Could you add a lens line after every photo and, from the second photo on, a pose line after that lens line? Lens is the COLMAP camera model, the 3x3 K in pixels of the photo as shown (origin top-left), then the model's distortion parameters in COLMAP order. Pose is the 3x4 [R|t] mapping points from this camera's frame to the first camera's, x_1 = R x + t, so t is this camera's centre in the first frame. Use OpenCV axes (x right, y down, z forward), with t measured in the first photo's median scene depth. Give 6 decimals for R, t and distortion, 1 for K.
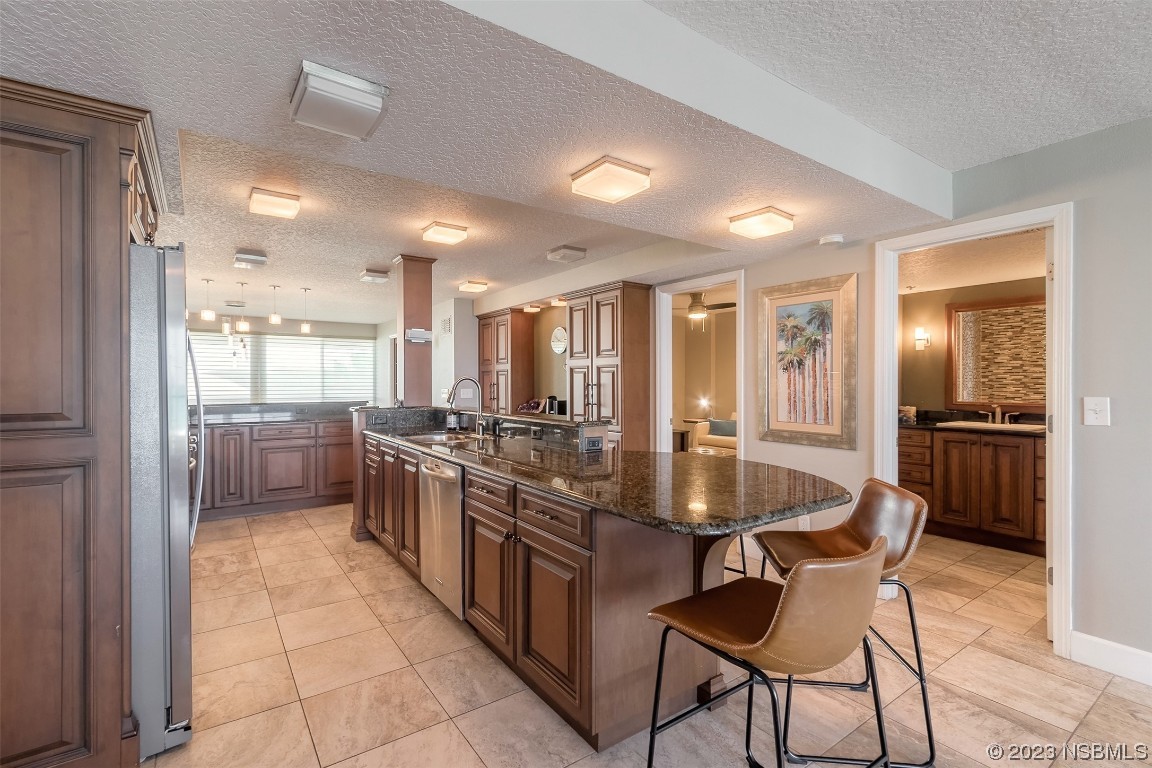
lens RADIAL K [[515.8, 0, 568.6], [0, 515.8, 382.9], [0, 0, 1]] dist [0.000721, -0.000093]
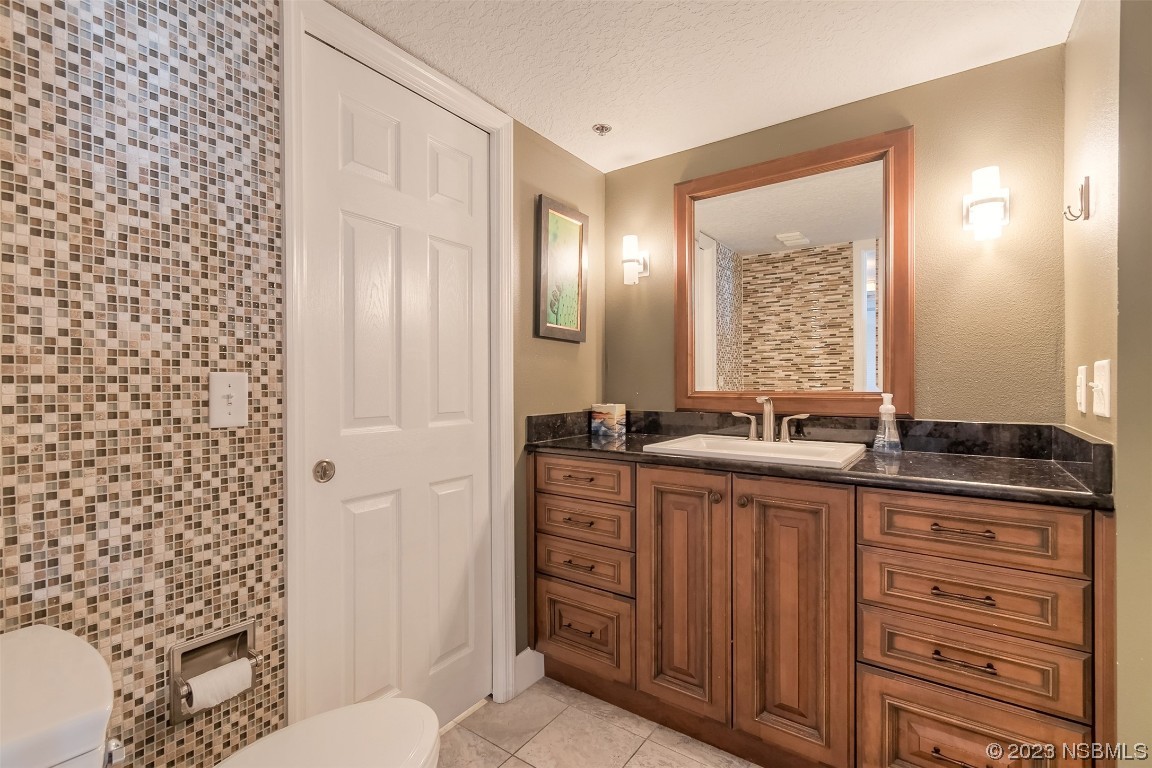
lens RADIAL K [[515.8, 0, 568.6], [0, 515.8, 382.9], [0, 0, 1]] dist [0.000721, -0.000093]
pose [[0.943213, -0.004882, 0.332154, 0.524025], [0.004232, 0.999987, 0.002681, 0.028564], [-0.332163, -0.001123, 0.943221, 0.639320]]
